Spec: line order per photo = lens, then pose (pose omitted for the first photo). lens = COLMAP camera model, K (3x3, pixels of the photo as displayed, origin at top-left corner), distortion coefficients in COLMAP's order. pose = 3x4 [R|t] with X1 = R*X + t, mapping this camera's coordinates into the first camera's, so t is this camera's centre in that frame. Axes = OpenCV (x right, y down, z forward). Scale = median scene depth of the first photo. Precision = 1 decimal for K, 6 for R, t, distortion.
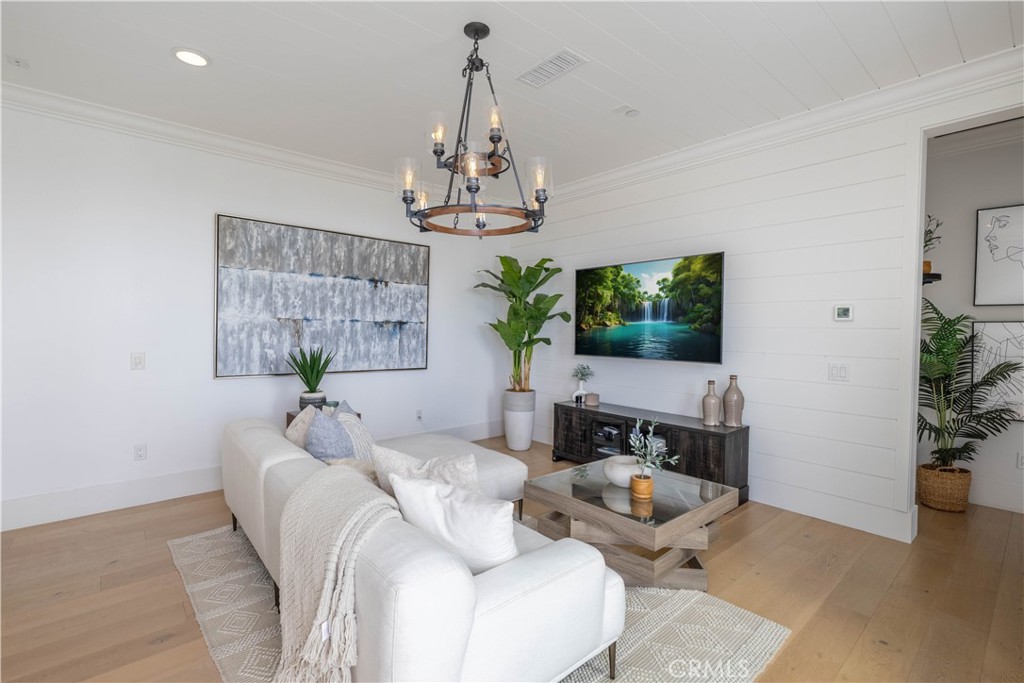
lens RADIAL K [[453.2, 0, 515.8], [0, 453.2, 342.7], [0, 0, 1]] dist [0.001757, 0.000010]
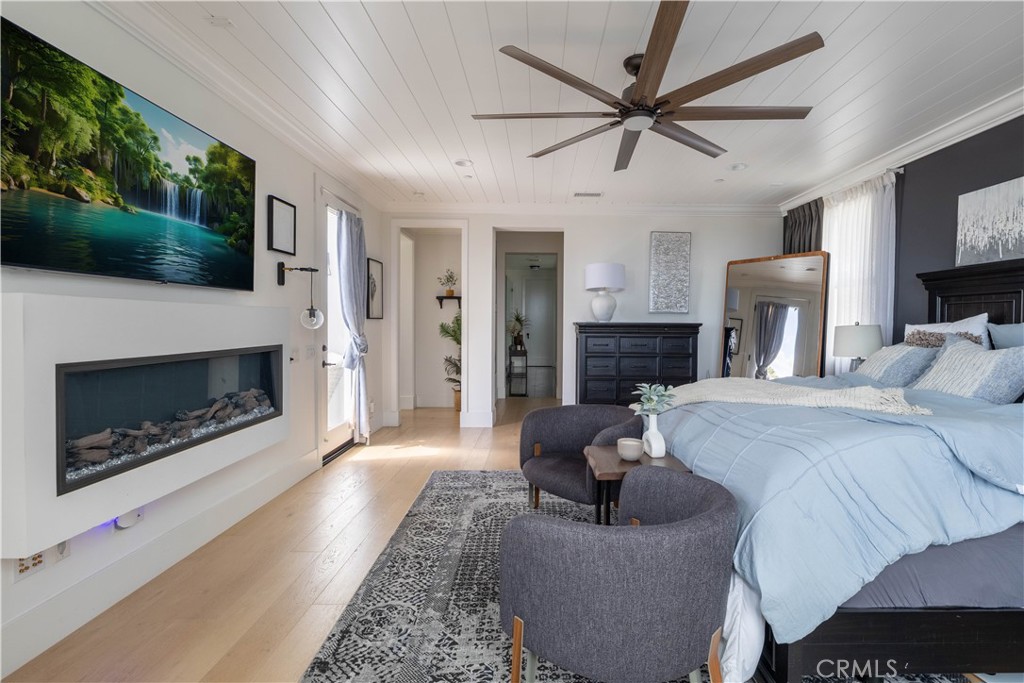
lens RADIAL K [[444.4, 0, 516.4], [0, 444.4, 319.7], [0, 0, 1]] dist [0.001472, -0.000171]
pose [[-0.725357, 0.003270, 0.688365, -0.419233], [0.021057, 0.999626, 0.017439, 0.084237], [-0.688050, 0.027145, -0.725155, 1.106674]]
